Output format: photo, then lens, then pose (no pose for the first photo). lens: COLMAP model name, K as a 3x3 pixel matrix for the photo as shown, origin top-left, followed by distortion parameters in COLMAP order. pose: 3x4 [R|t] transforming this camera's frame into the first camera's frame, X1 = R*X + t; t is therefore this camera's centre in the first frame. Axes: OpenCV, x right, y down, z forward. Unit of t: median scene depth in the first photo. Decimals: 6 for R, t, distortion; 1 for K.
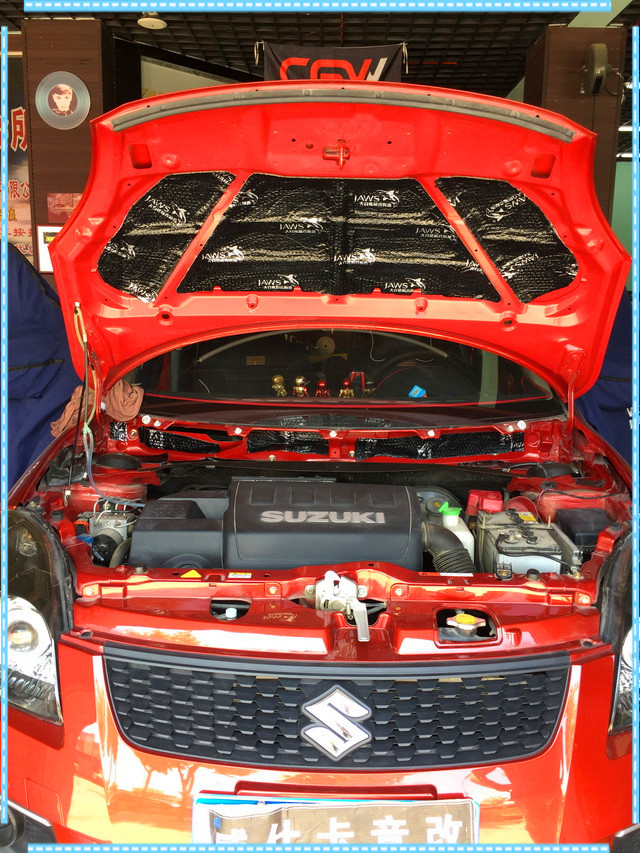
lens RADIAL K [[728.9, 0, 328.9], [0, 728.9, 425.3], [0, 0, 1]] dist [0.117223, -0.132365]
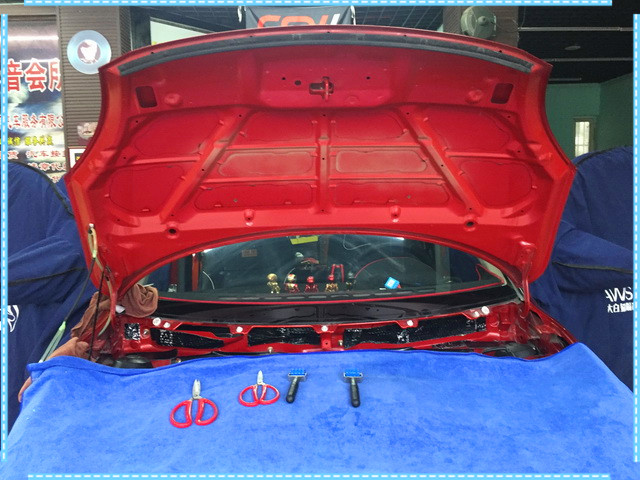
lens RADIAL K [[546.9, 0, 320.0], [0, 546.9, 240.0], [0, 0, 1]] dist [0.117223, -0.132365]
pose [[0.998444, -0.040099, 0.038742, -0.027062], [0.043020, 0.996043, -0.077768, -0.055217], [-0.035470, 0.079313, 0.996218, 0.136559]]
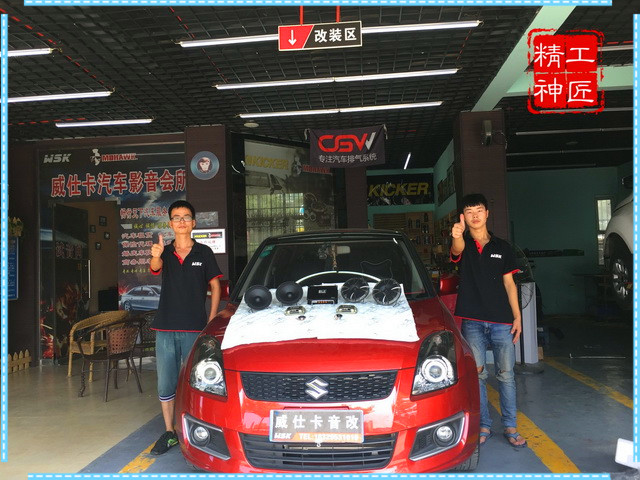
lens RADIAL K [[546.9, 0, 320.0], [0, 546.9, 240.0], [0, 0, 1]] dist [0.117223, -0.132365]
pose [[0.994214, -0.049619, -0.095269, 0.144648], [0.027309, 0.974532, -0.222578, 0.170814], [0.103886, 0.218689, 0.970249, -0.709713]]
